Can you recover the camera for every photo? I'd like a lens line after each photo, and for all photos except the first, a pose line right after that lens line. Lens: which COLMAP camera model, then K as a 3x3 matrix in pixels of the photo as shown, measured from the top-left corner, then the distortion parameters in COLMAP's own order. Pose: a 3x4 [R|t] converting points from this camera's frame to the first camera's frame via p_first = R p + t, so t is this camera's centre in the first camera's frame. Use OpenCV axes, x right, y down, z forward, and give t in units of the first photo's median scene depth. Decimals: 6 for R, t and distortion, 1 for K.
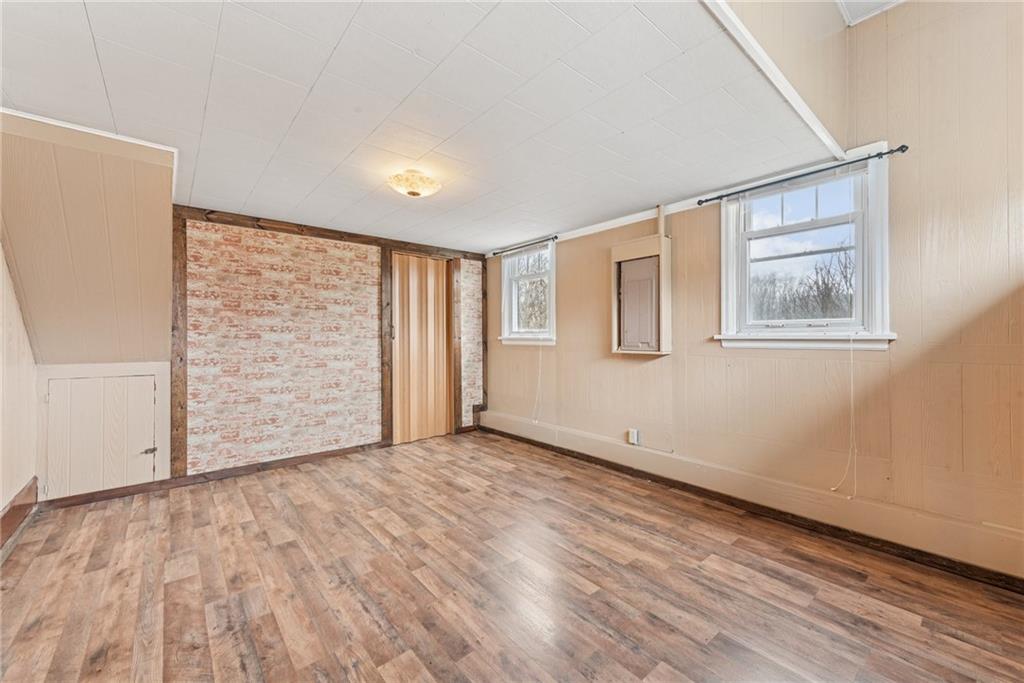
lens RADIAL K [[402.6, 0, 510.5], [0, 402.6, 337.4], [0, 0, 1]] dist [0.006182, -0.000208]
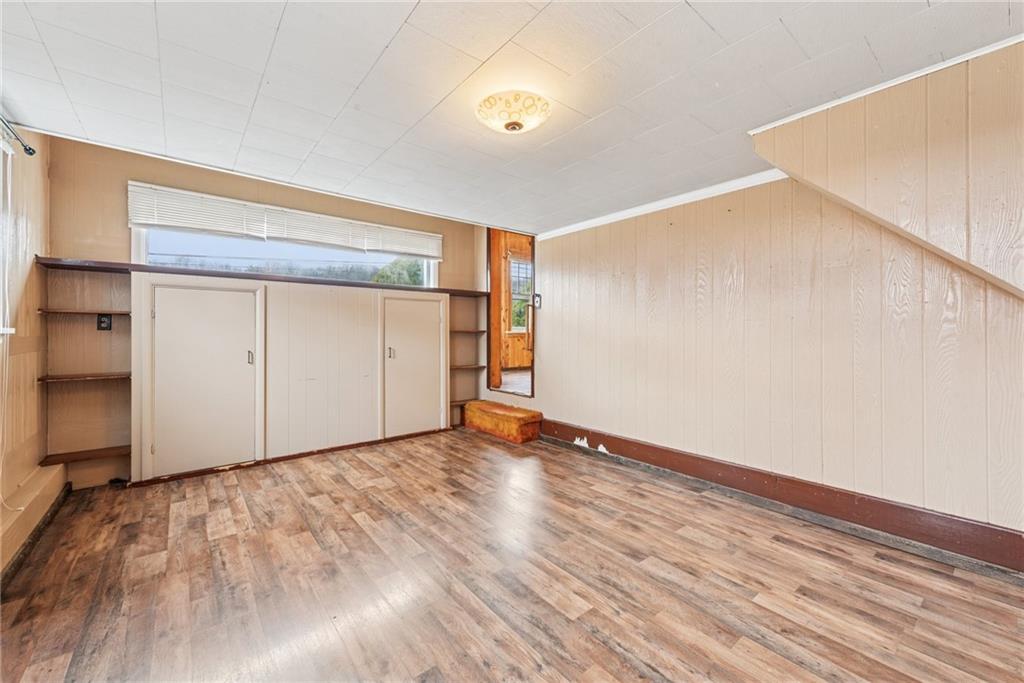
lens RADIAL K [[402.6, 0, 514.4], [0, 402.6, 334.4], [0, 0, 1]] dist [0.006182, -0.000208]
pose [[-0.999944, 0.002050, 0.010354, -0.311967], [0.002094, 0.999989, 0.004181, 0.004028], [-0.010345, 0.004203, -0.999938, 2.132066]]
